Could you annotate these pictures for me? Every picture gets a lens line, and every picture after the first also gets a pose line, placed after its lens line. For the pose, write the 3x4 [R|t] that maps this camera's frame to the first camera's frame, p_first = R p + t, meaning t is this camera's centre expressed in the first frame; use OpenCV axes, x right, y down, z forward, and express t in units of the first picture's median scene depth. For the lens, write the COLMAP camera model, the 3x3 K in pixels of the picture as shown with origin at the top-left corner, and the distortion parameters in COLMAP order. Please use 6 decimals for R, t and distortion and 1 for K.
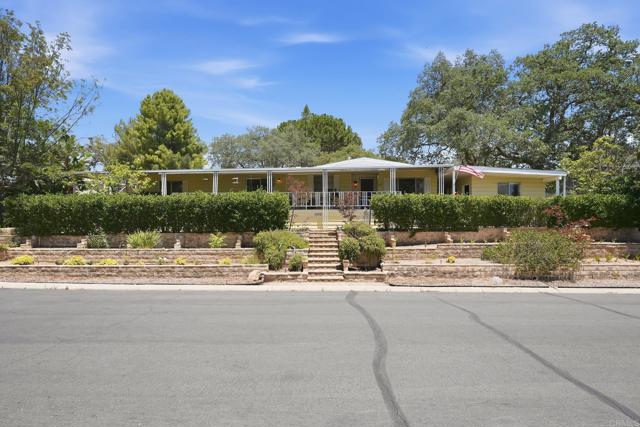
lens RADIAL K [[294.2, 0, 319.9], [0, 294.2, 220.3], [0, 0, 1]] dist [-0.001552, 0.000023]
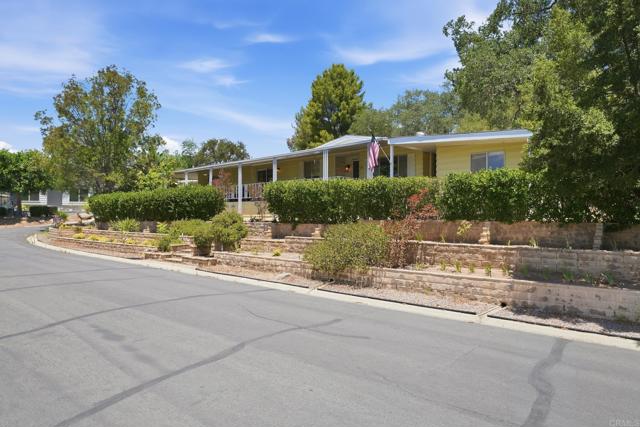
lens RADIAL K [[442.8, 0, 320.1], [0, 442.8, 210.3], [0, 0, 1]] dist [0.003388, 0.001814]
pose [[0.746554, -0.006133, -0.665297, 1.382235], [-0.008148, 0.999798, -0.018360, 0.024797], [0.665275, 0.019128, 0.746353, 0.062813]]
